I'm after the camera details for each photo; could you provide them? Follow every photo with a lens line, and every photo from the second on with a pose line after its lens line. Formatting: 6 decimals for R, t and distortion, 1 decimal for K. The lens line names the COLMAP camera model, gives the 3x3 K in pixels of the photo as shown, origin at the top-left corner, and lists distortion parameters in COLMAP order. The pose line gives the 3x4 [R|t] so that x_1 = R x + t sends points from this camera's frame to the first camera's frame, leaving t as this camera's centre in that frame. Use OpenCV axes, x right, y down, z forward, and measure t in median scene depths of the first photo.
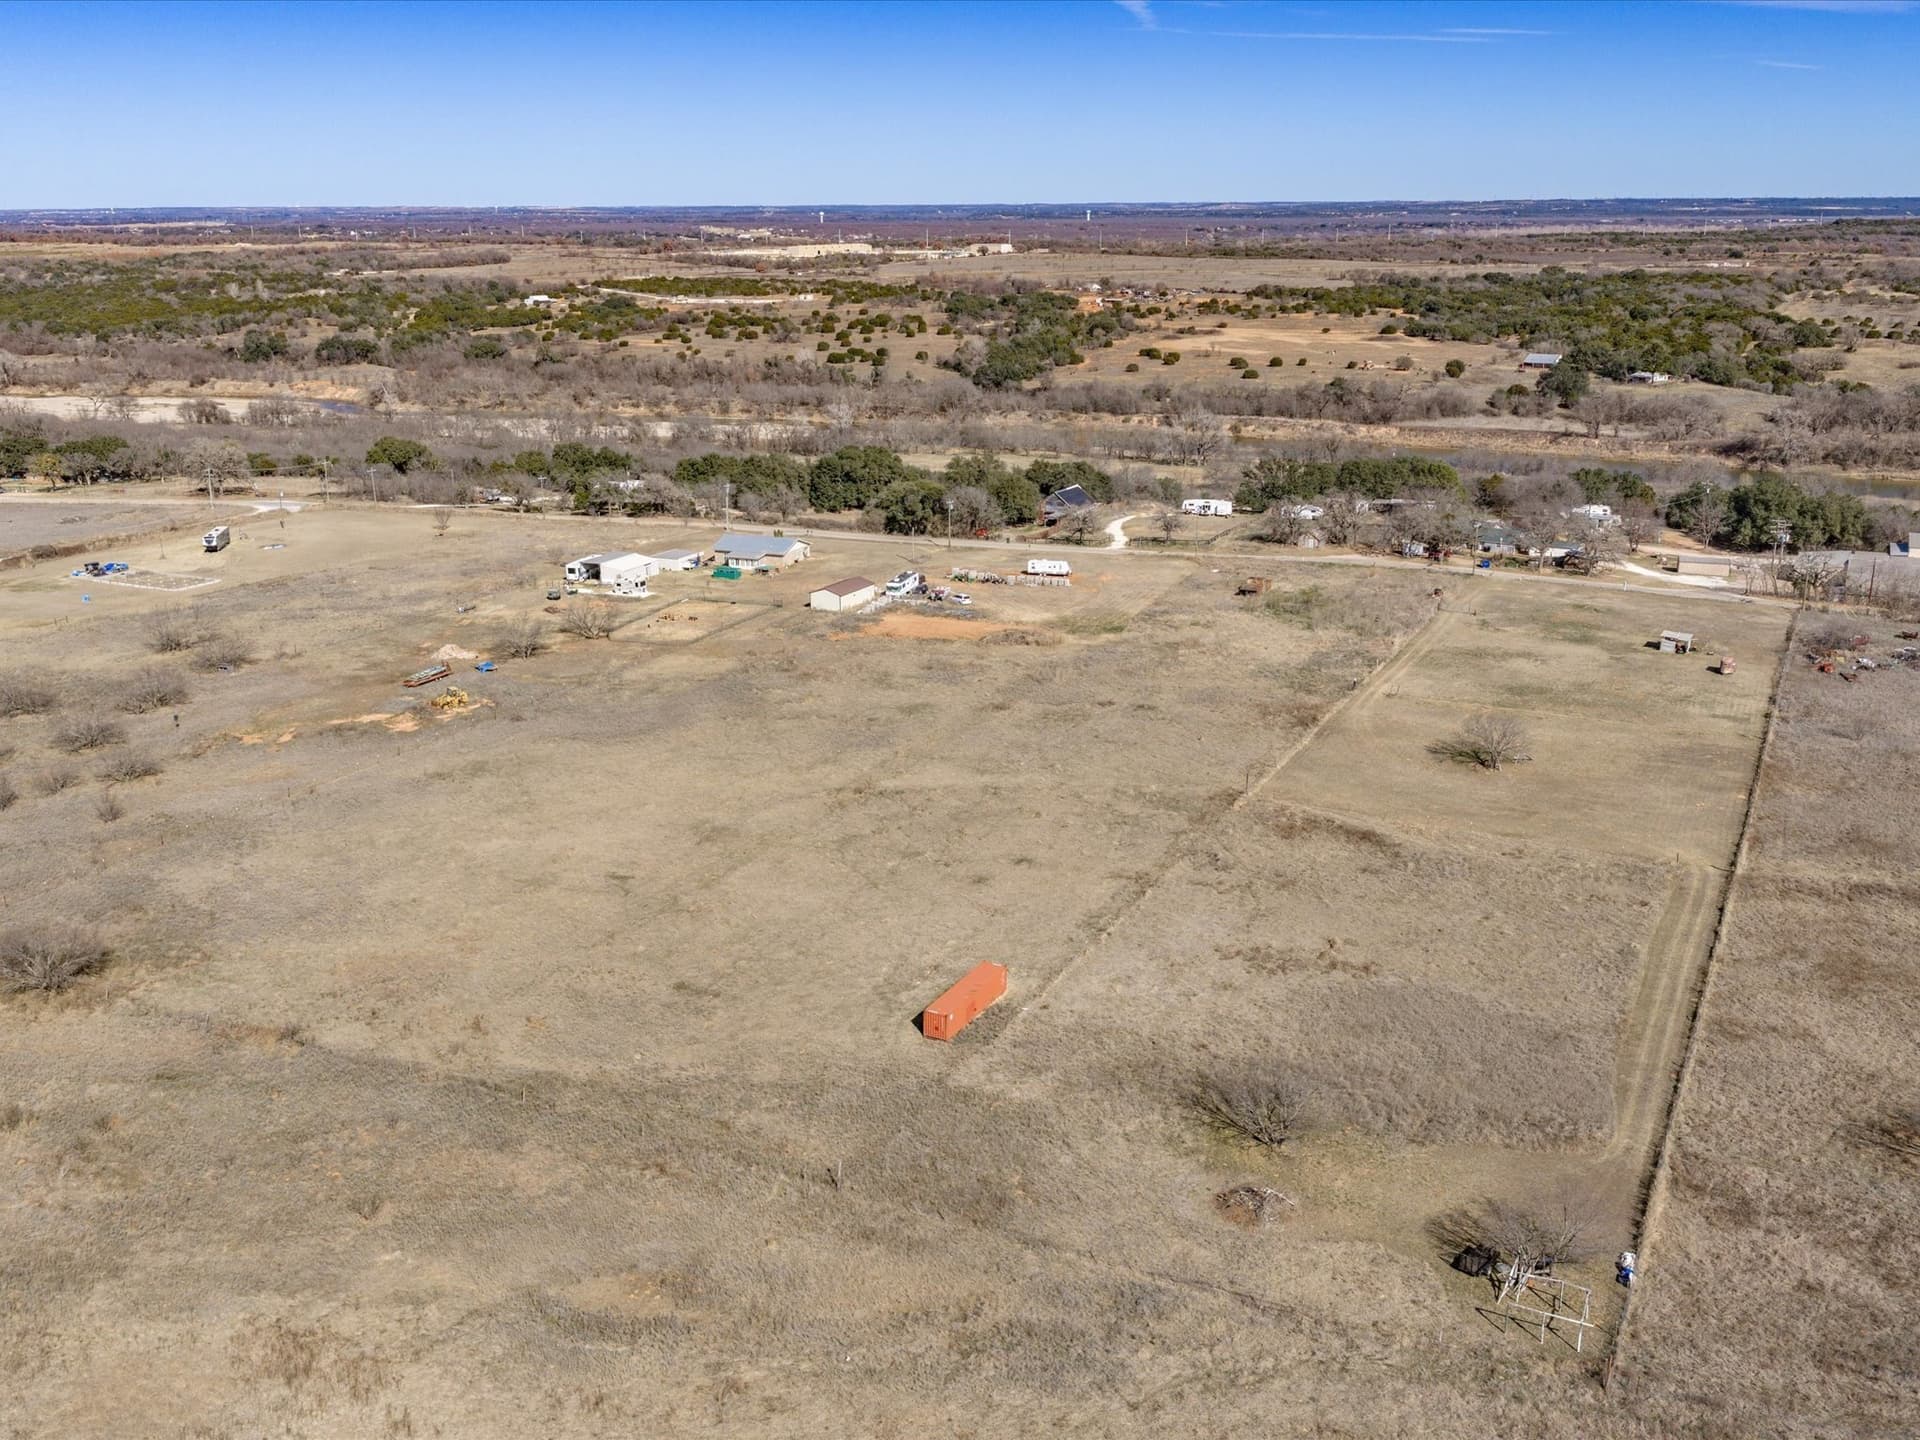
lens RADIAL K [[1782.2, 0, 959.0], [0, 1782.2, 725.8], [0, 0, 1]] dist [0.005275, 0.000000]
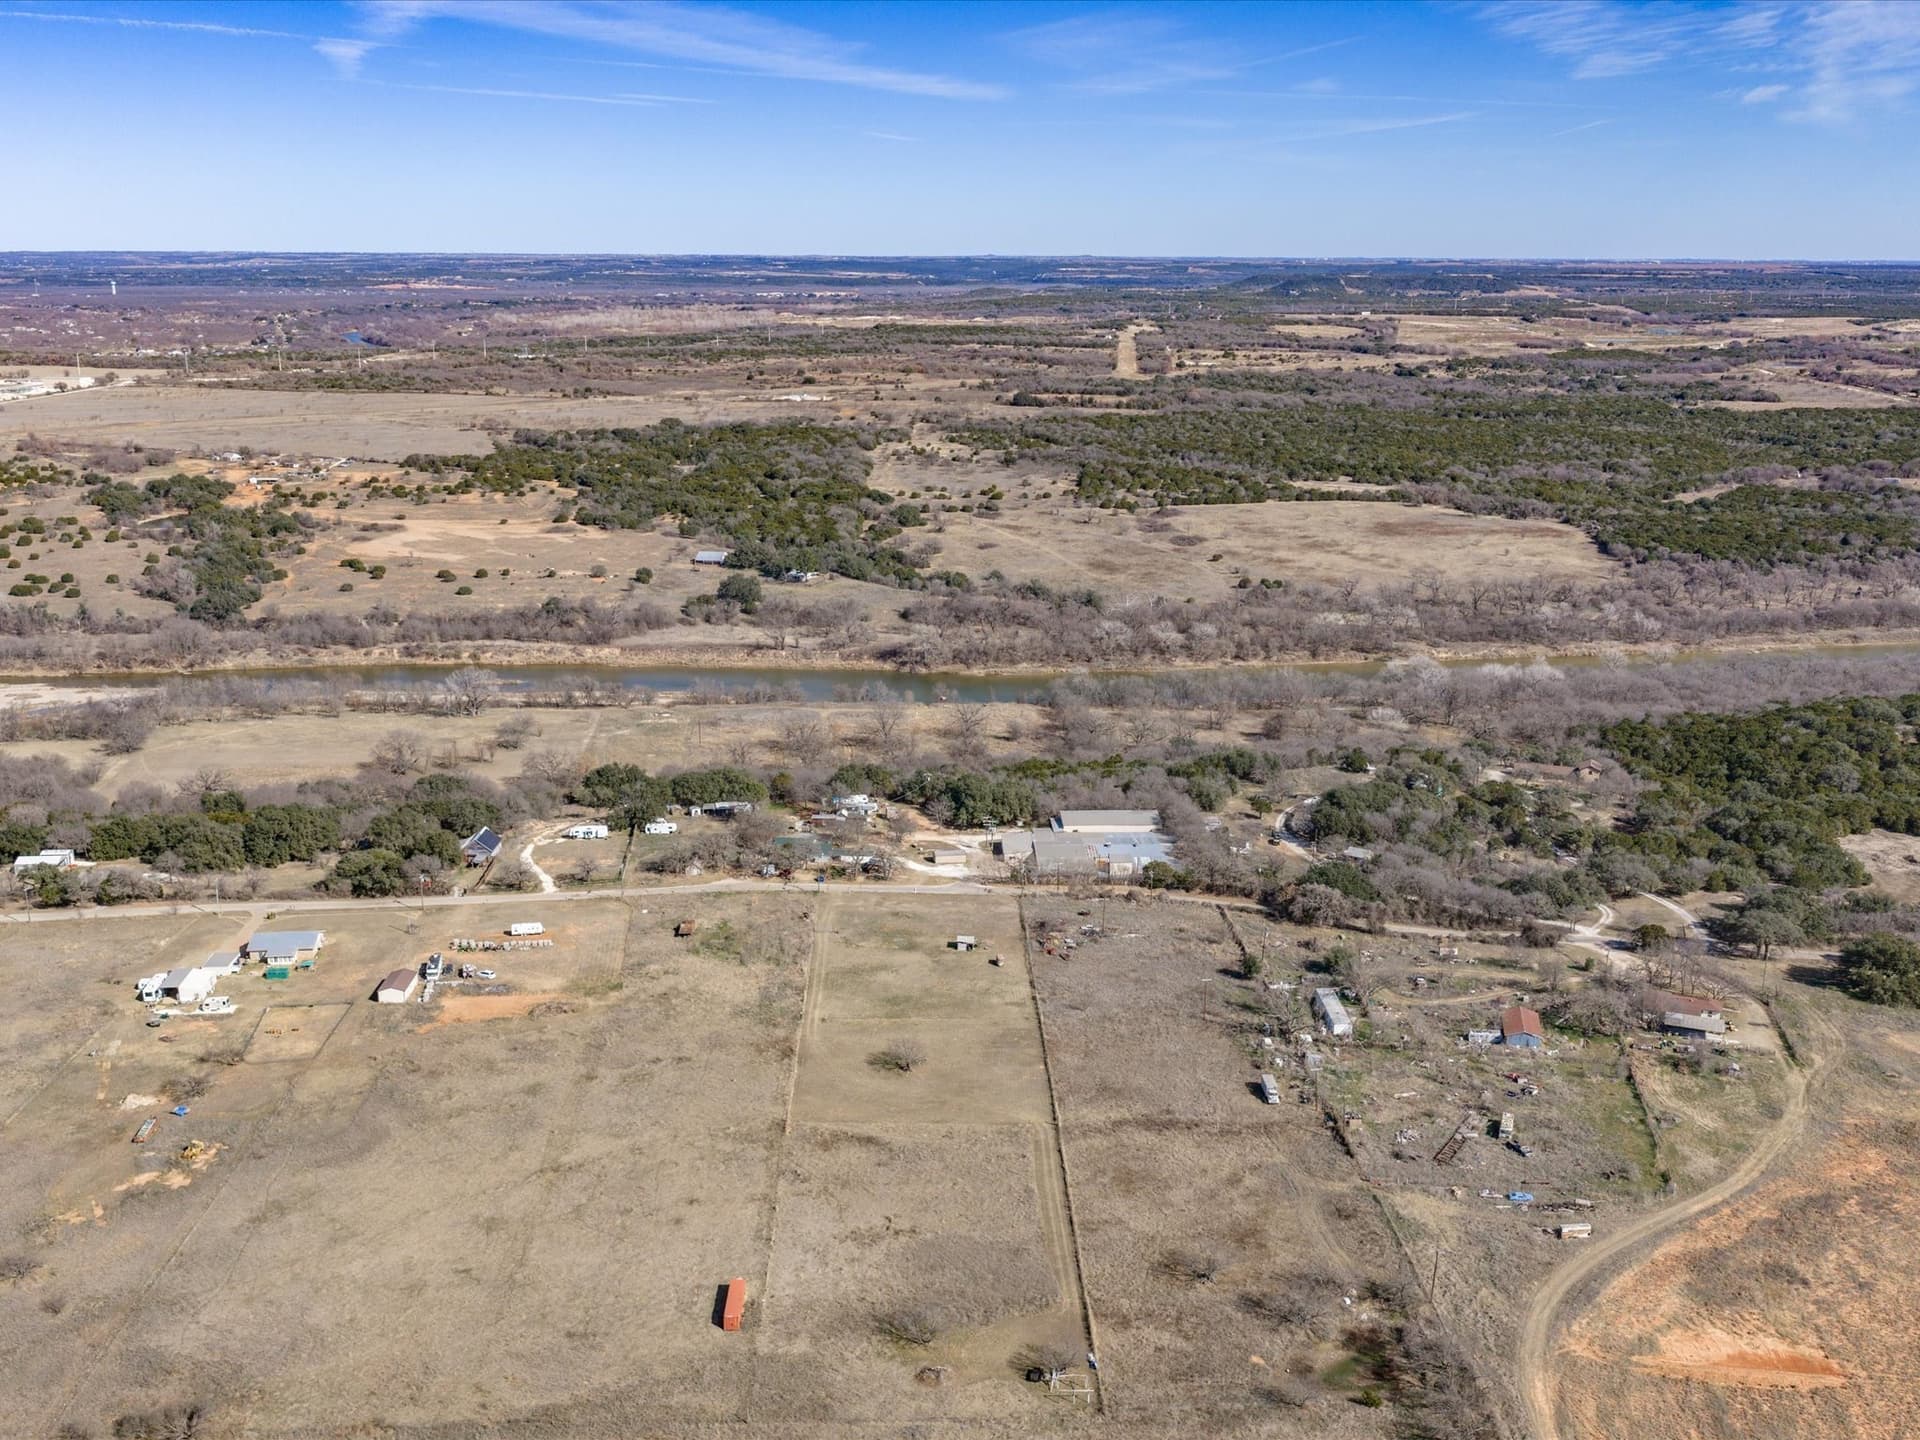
lens RADIAL K [[1868.7, 0, 971.2], [0, 1868.7, 728.3], [0, 0, 1]] dist [0.004758, 0.000000]
pose [[0.875951, -0.105924, 0.470628, -0.331071], [0.121110, 0.992637, -0.002001, -0.212581], [-0.466950, 0.058750, 0.882330, -0.453119]]
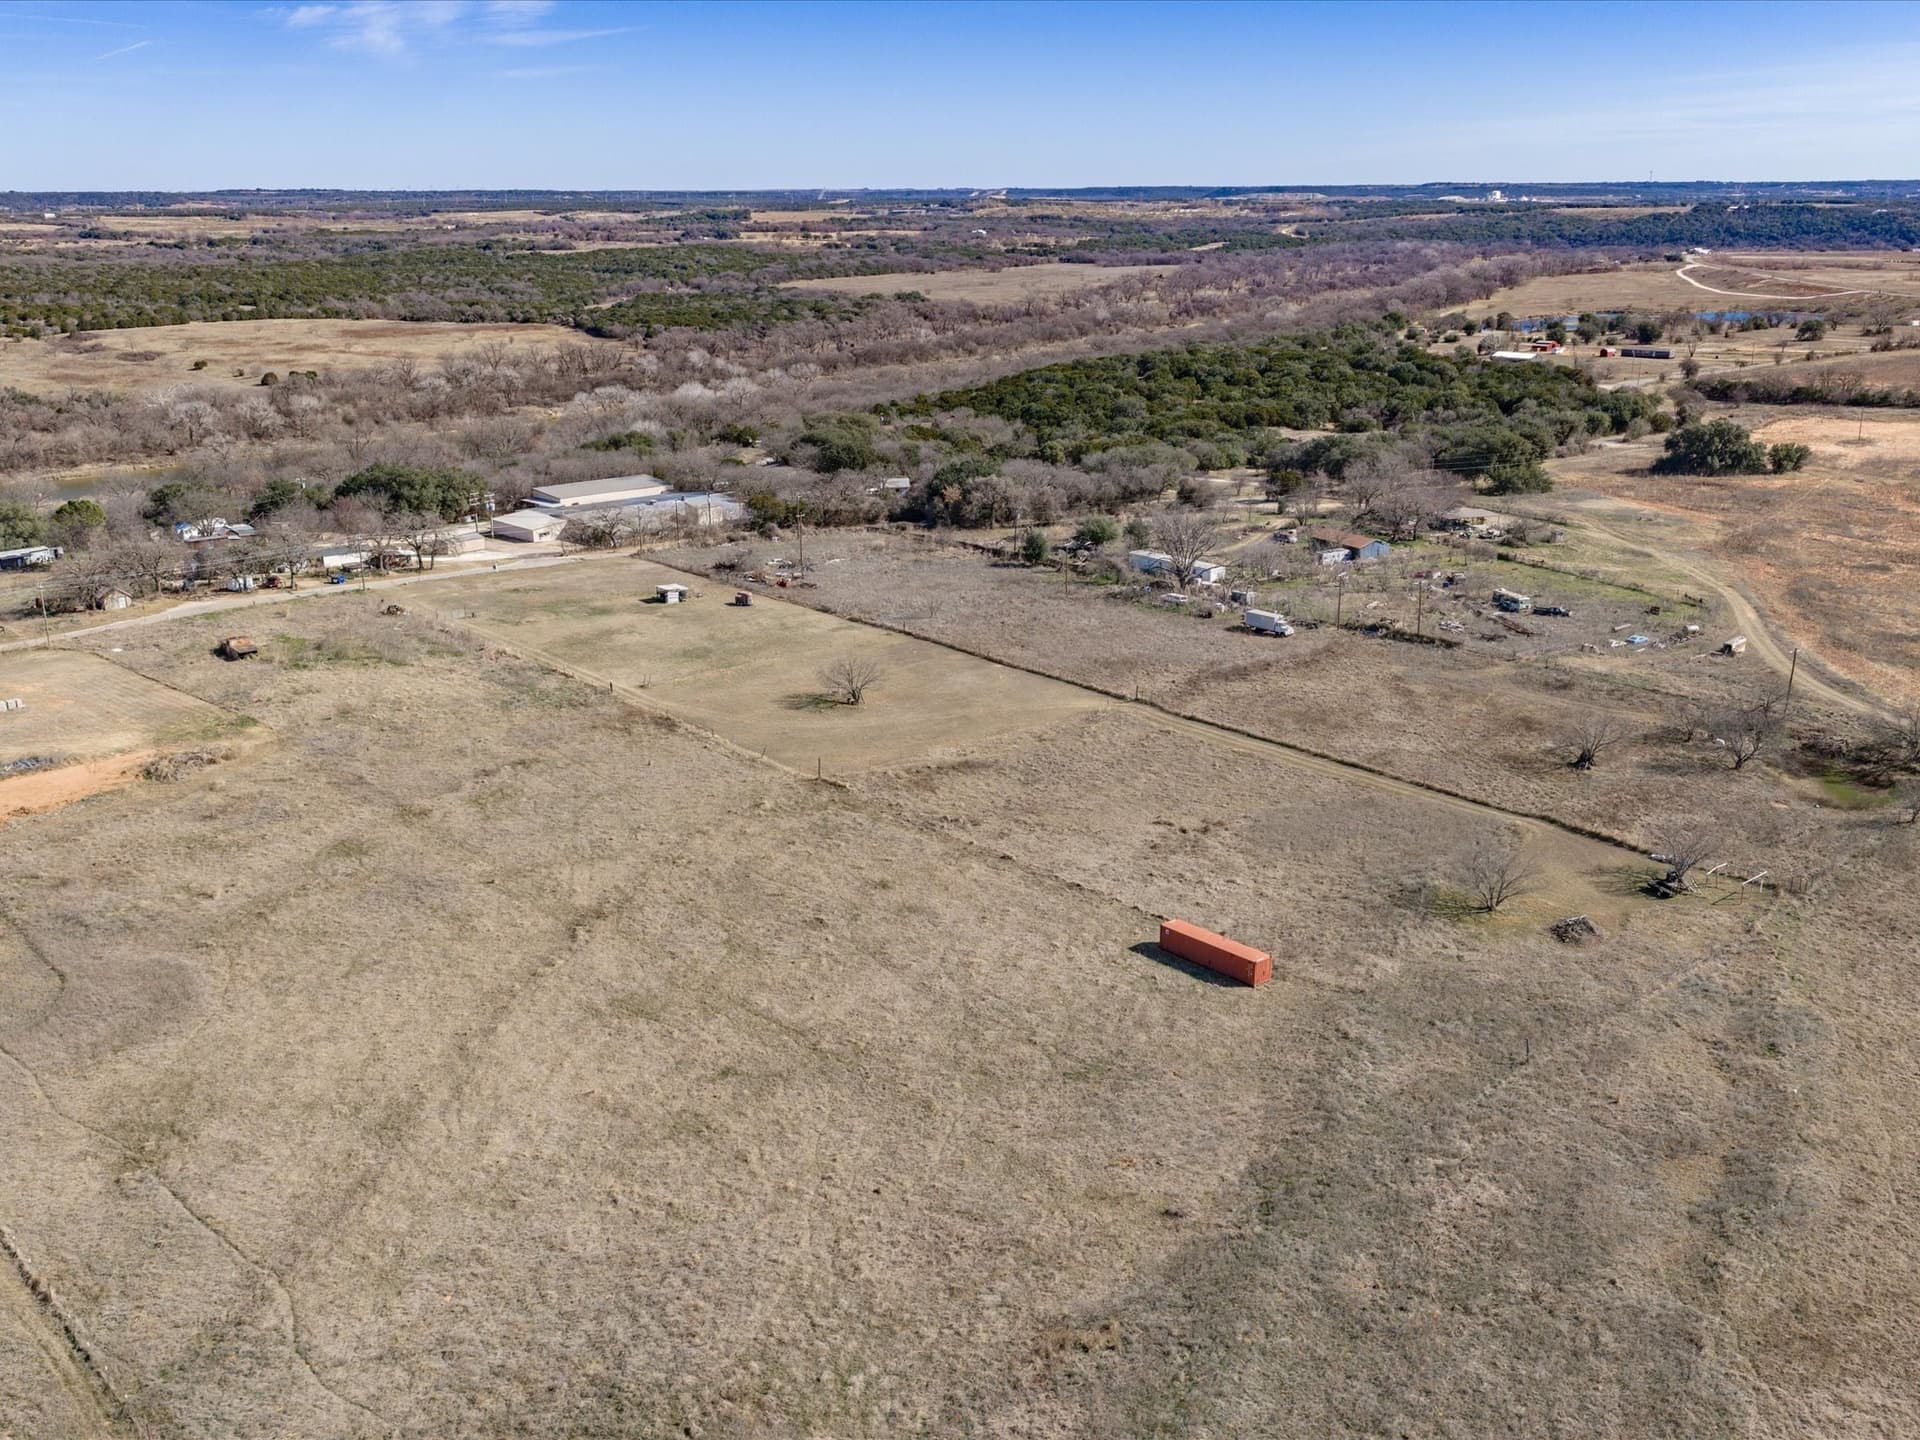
lens RADIAL K [[1782.2, 0, 974.2], [0, 1782.2, 759.8], [0, 0, 1]] dist [0.005275, 0.000000]
pose [[0.354268, -0.279334, 0.892450, -0.496148], [0.265048, 0.945203, 0.190631, -0.099116], [-0.896796, 0.169008, 0.408892, 0.355371]]
